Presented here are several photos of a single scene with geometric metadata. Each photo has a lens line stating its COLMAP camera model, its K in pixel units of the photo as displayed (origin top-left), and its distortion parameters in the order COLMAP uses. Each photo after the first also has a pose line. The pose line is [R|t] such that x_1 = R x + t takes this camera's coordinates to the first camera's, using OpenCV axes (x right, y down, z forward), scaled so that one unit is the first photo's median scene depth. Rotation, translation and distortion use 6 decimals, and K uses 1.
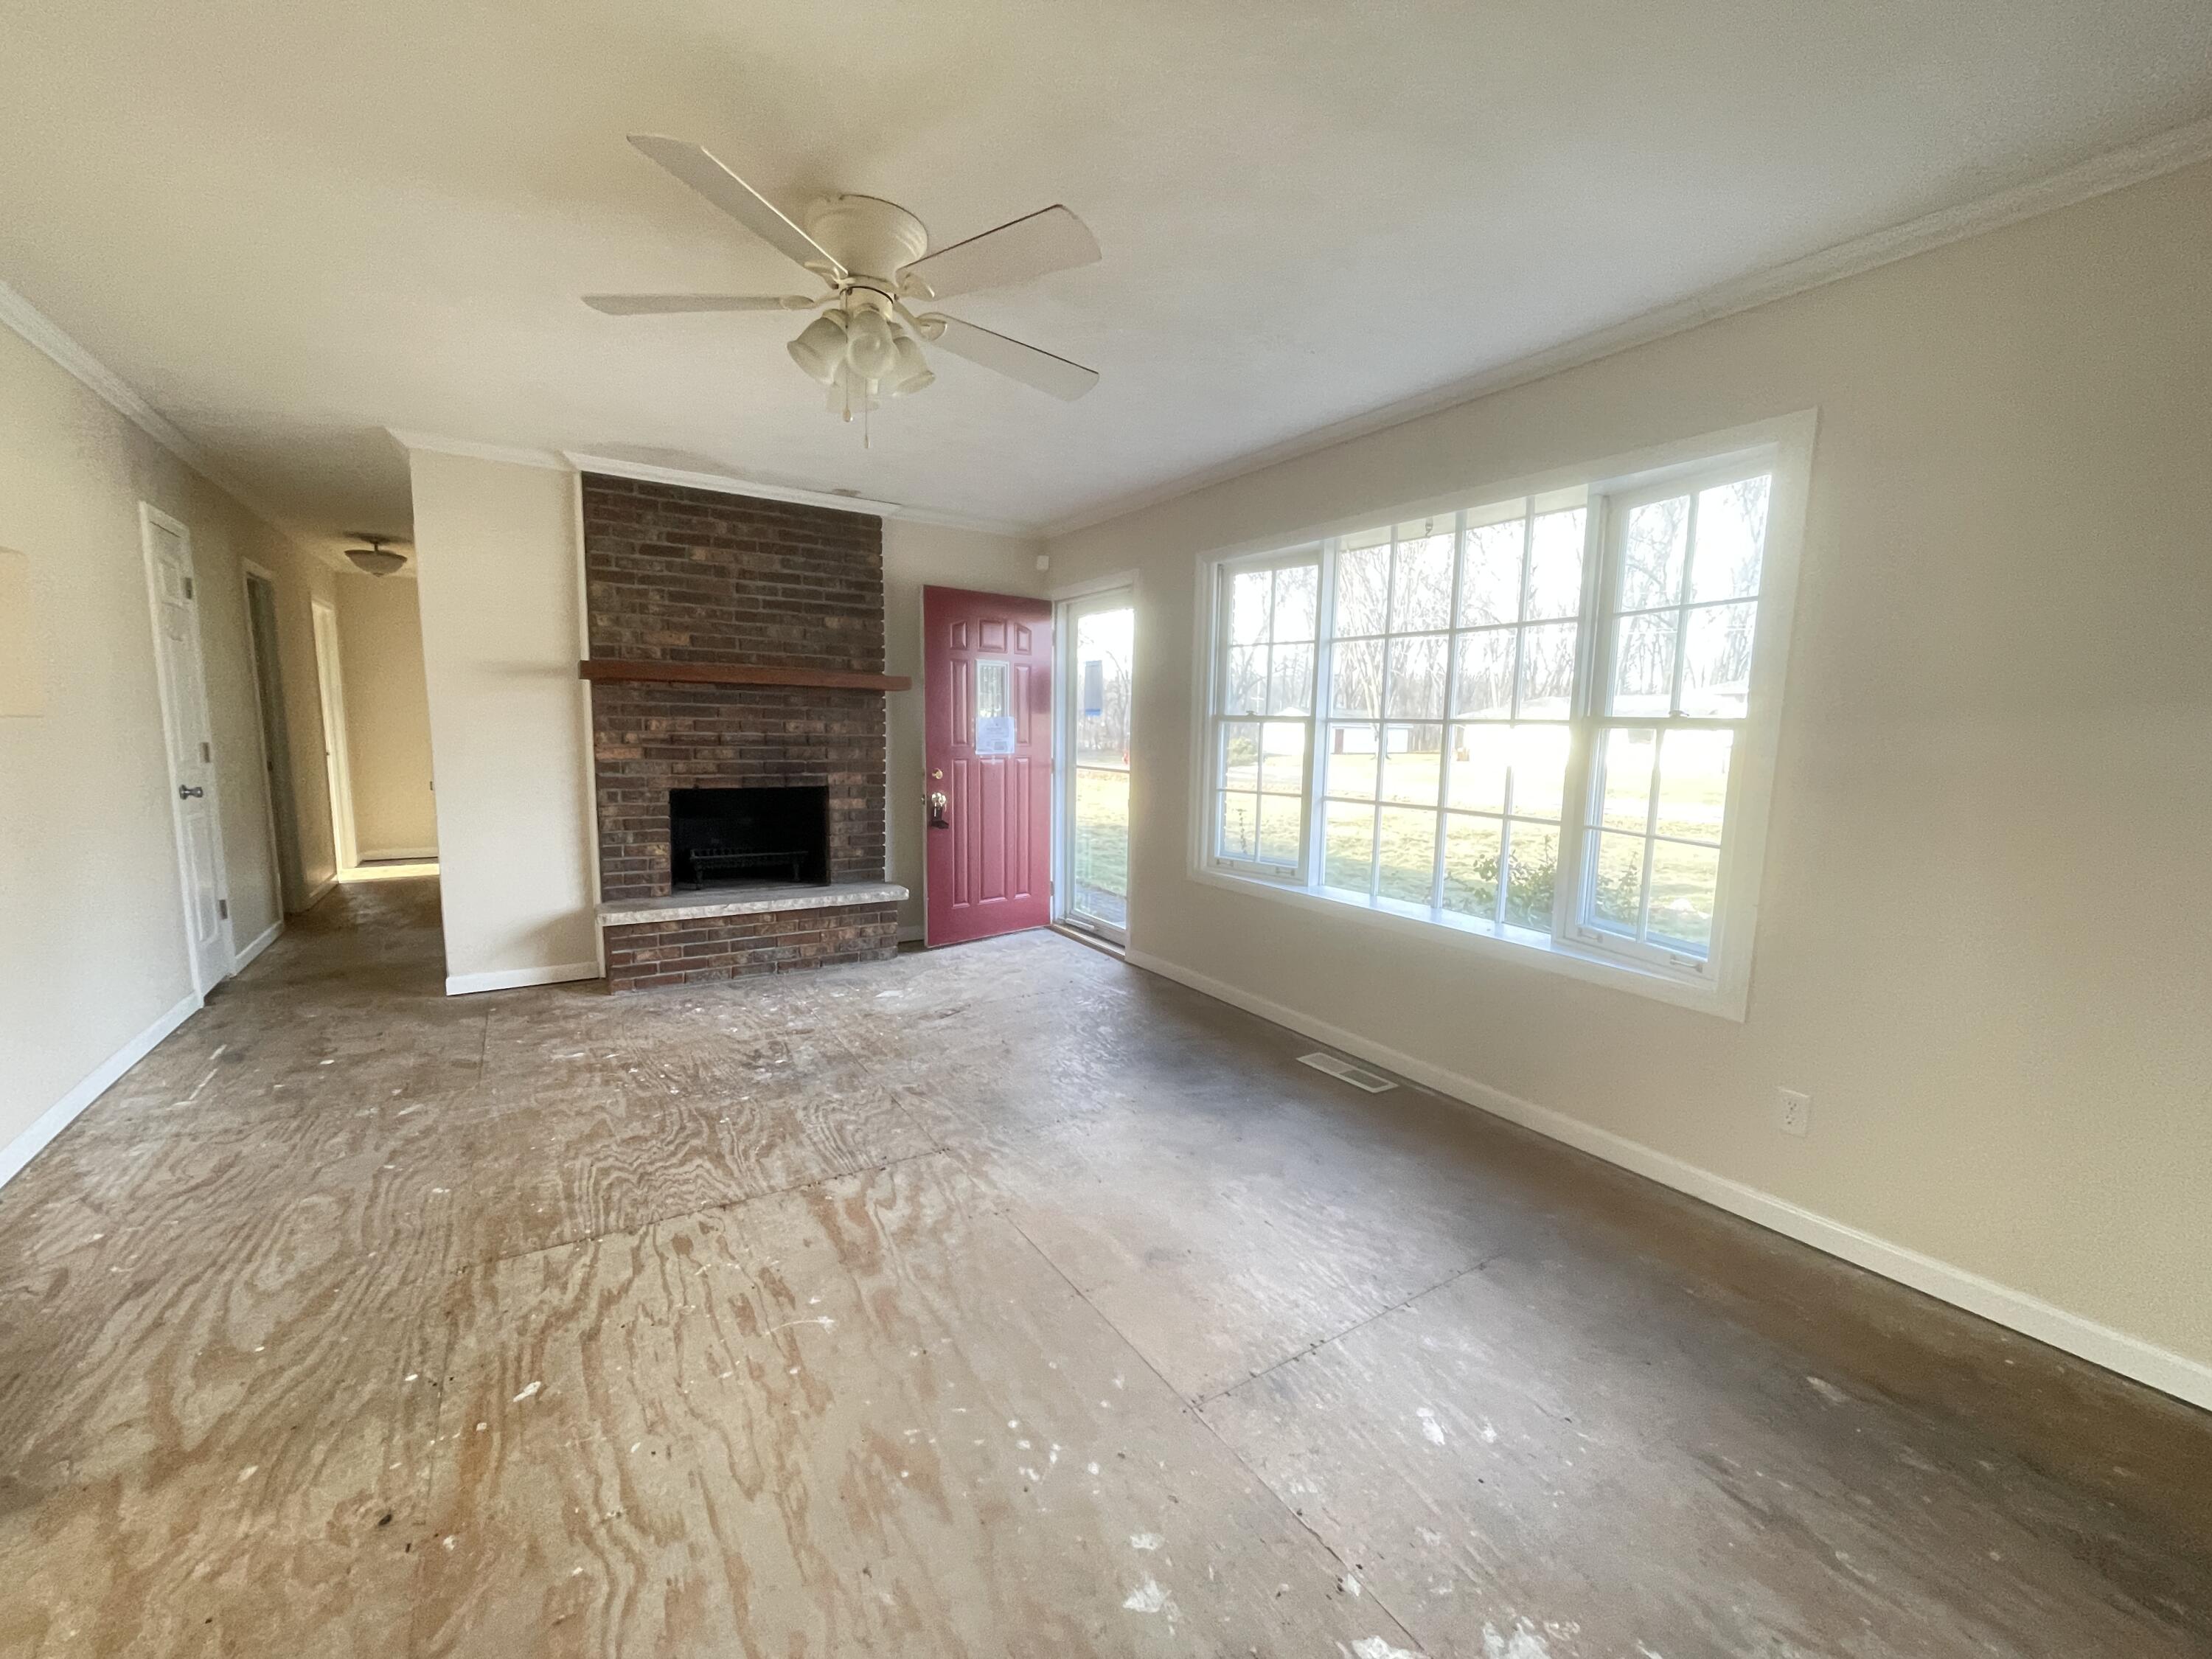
lens RADIAL K [[880.2, 0, 1084.8], [0, 880.2, 829.9], [0, 0, 1]] dist [0.000934, -0.000361]
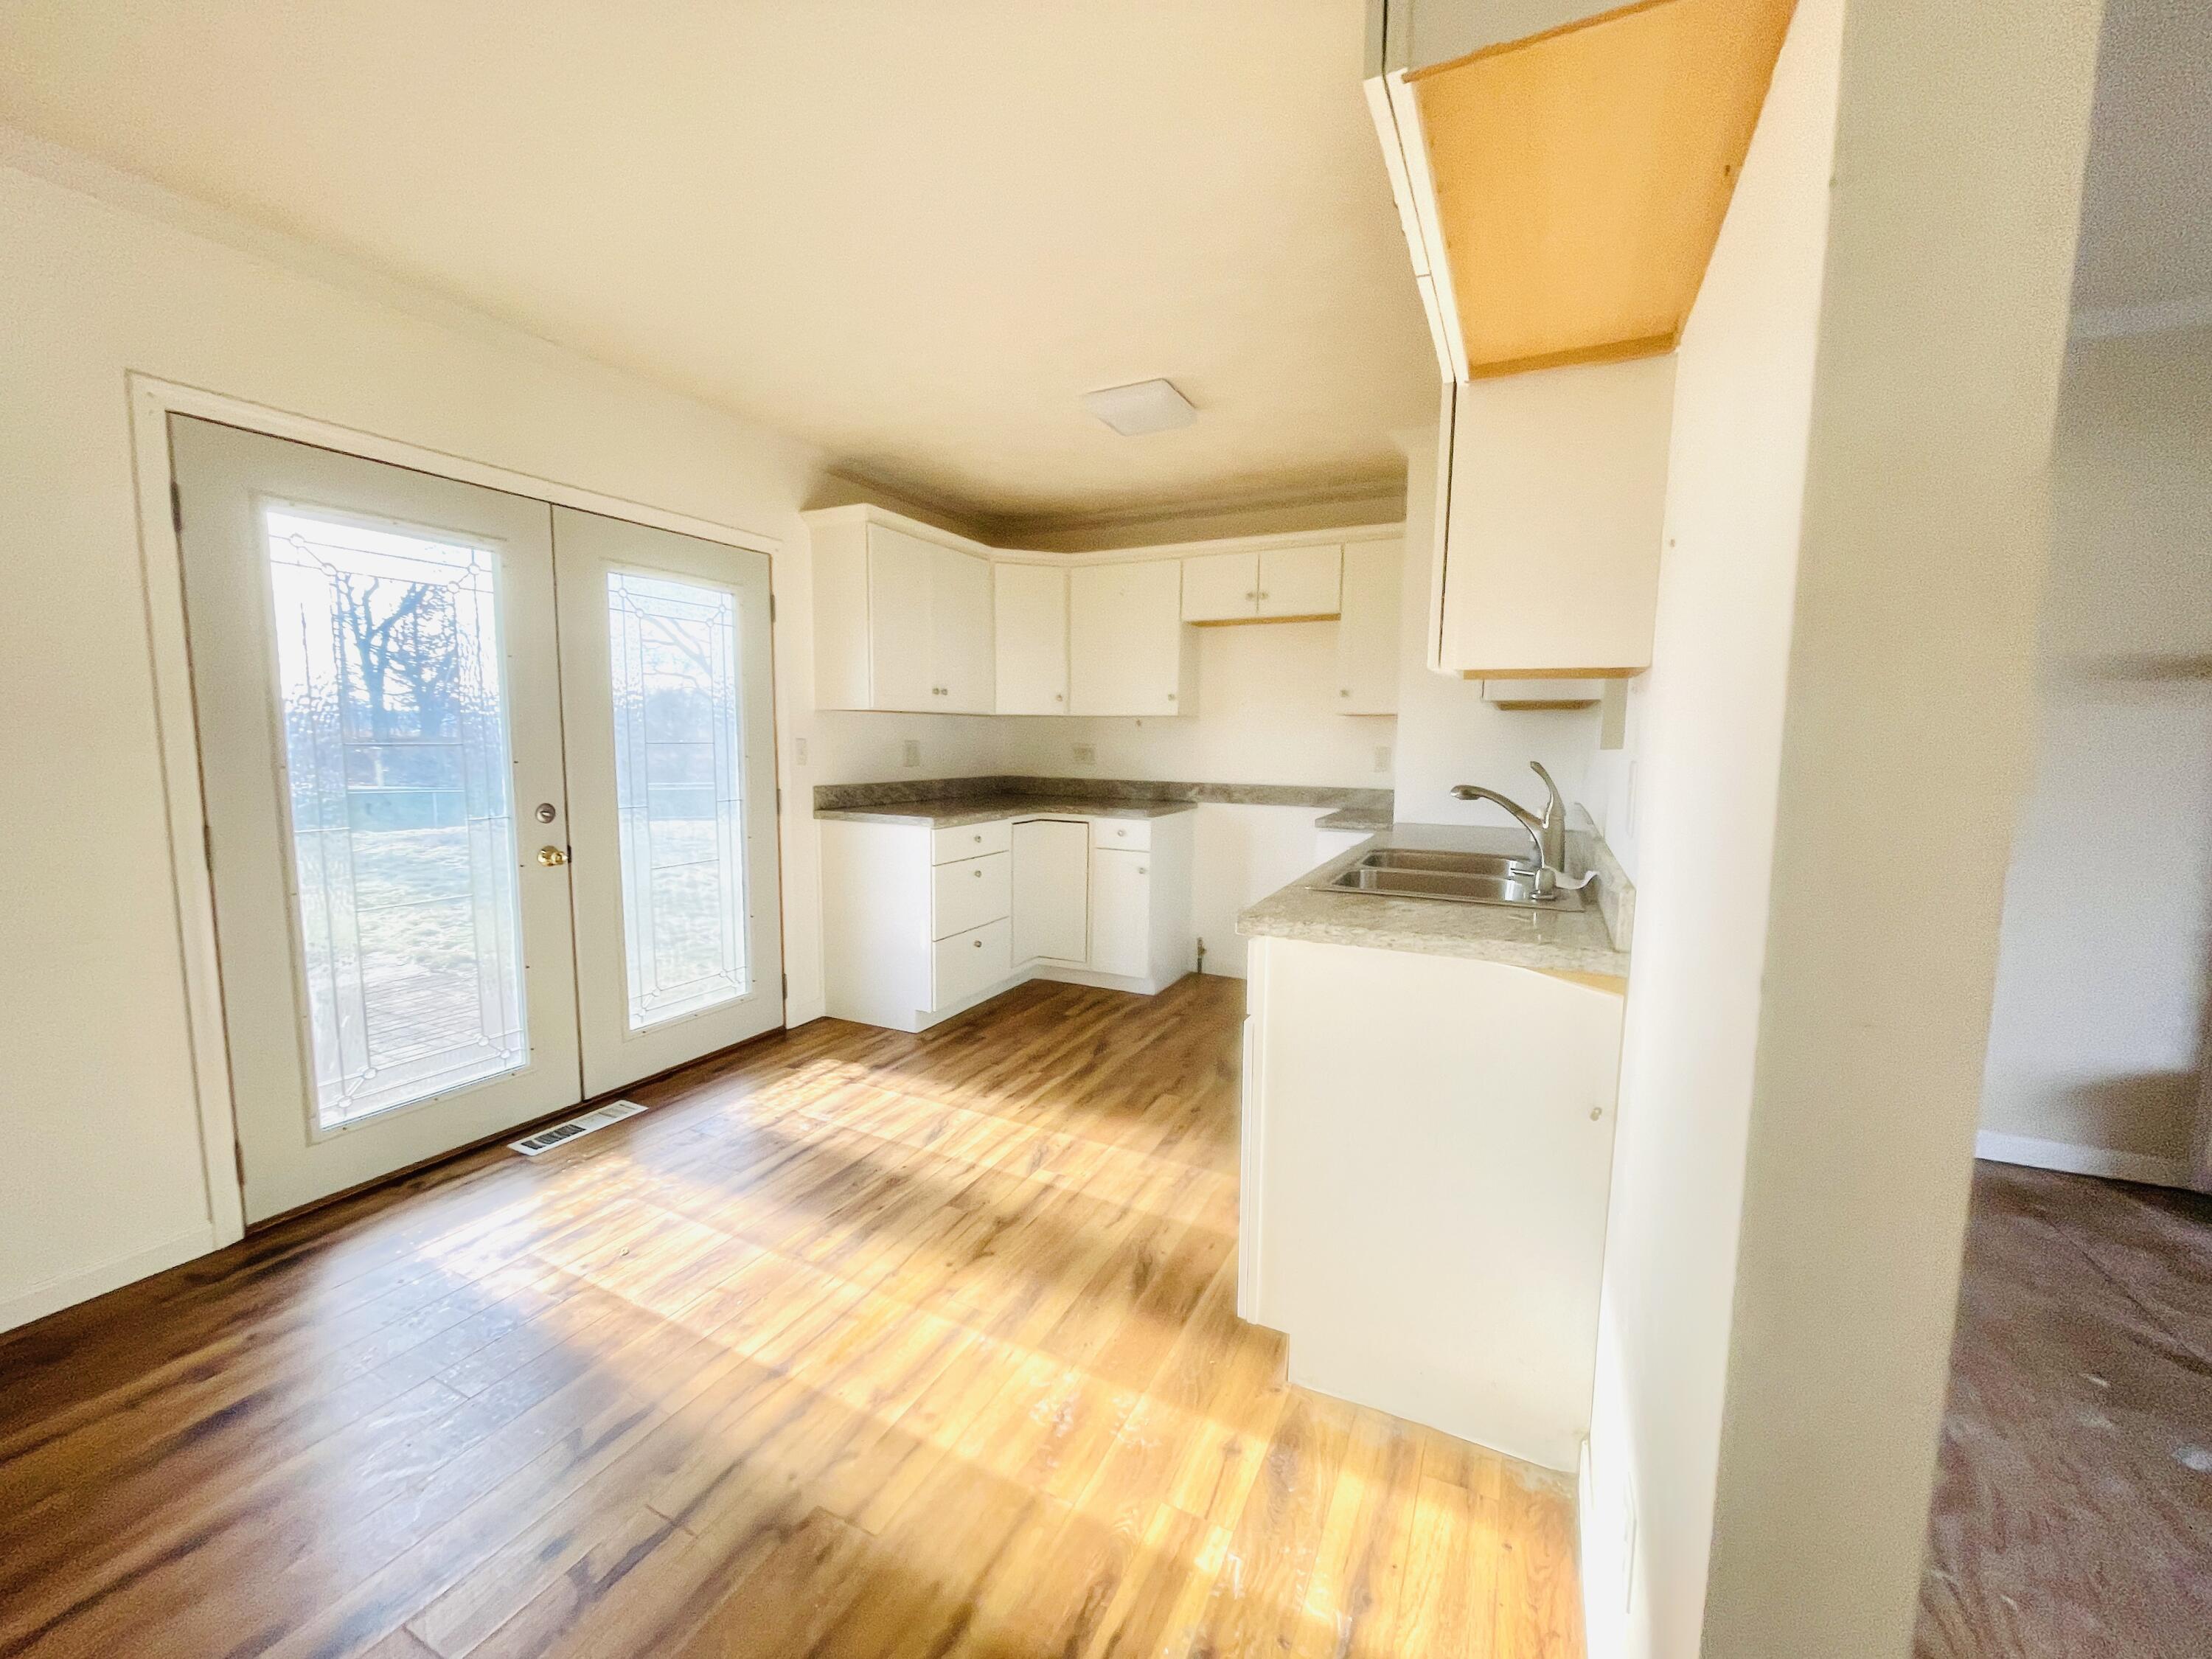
lens RADIAL K [[879.1, 0, 1106.9], [0, 879.1, 829.2], [0, 0, 1]] dist [-0.005026, -0.000124]
pose [[0.527692, 0.071231, -0.846444, -0.584470], [-0.098620, 0.994877, 0.022241, -0.016501], [0.843692, 0.071740, 0.532013, 0.092276]]
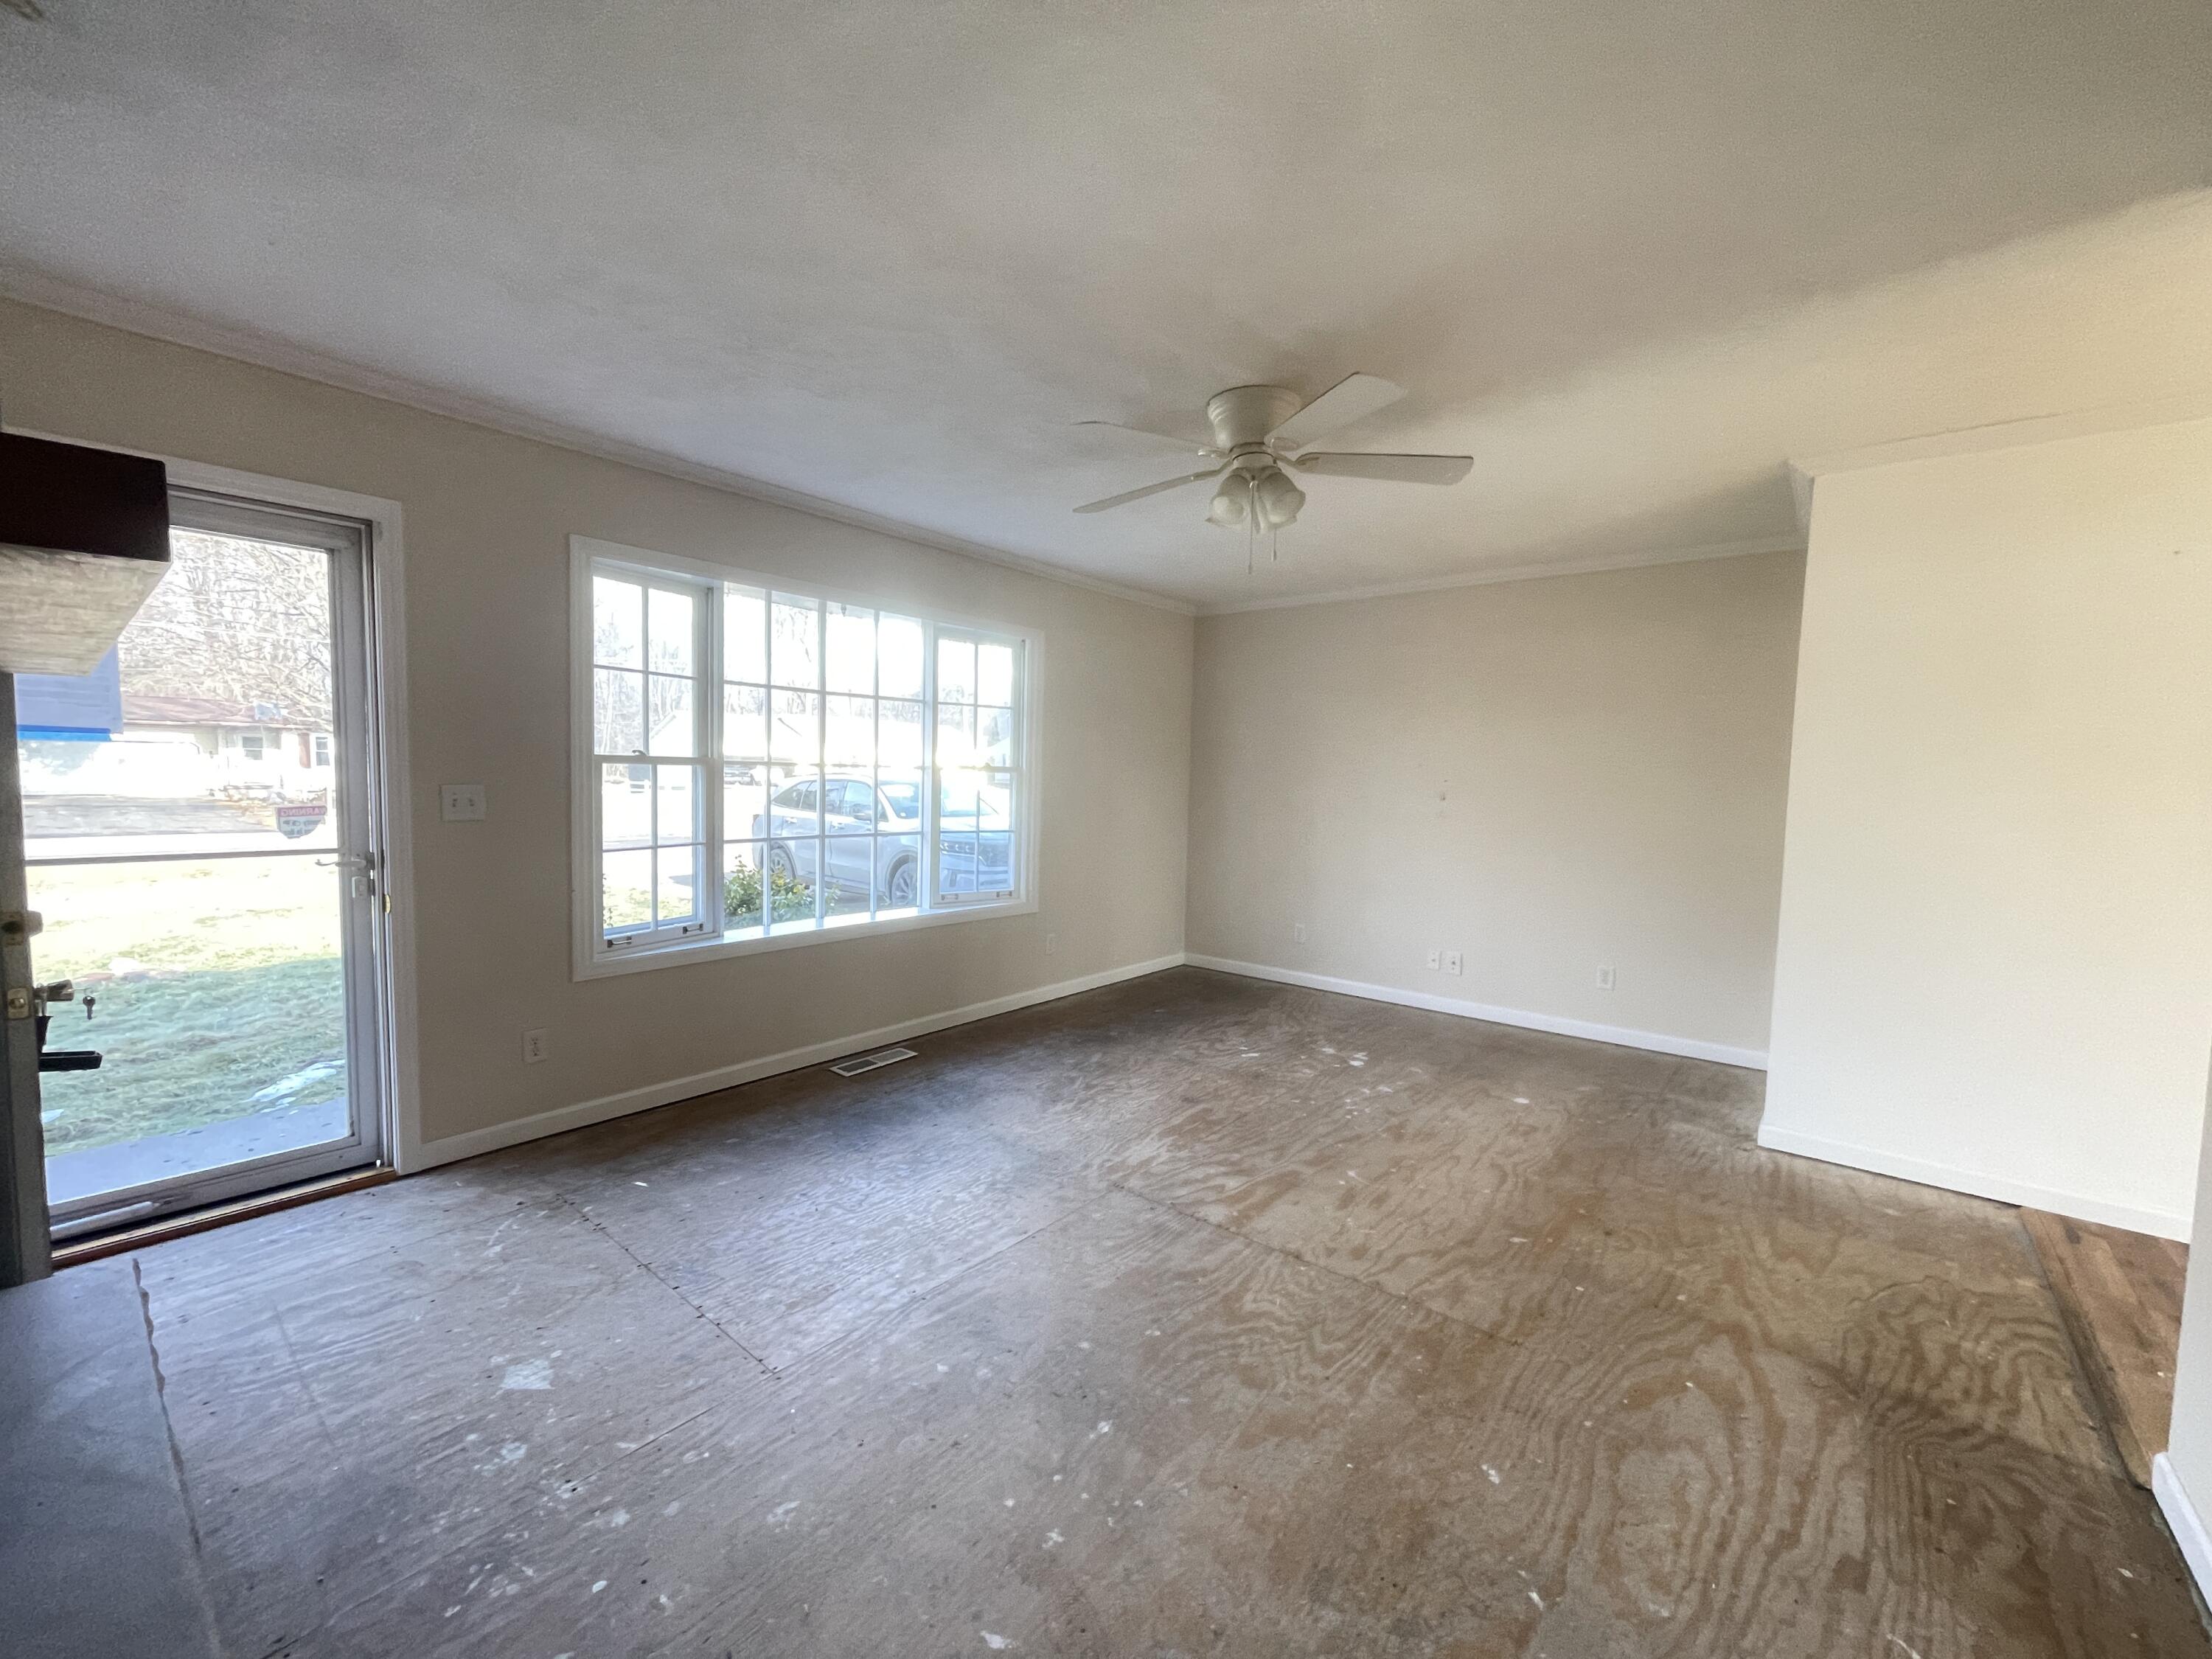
lens RADIAL K [[880.2, 0, 1094.4], [0, 880.2, 831.4], [0, 0, 1]] dist [0.000934, -0.000361]
pose [[-0.302142, -0.092289, 0.948785, -0.887777], [0.086231, 0.988576, 0.123620, -0.152082], [-0.949355, 0.119166, -0.290732, 1.020057]]
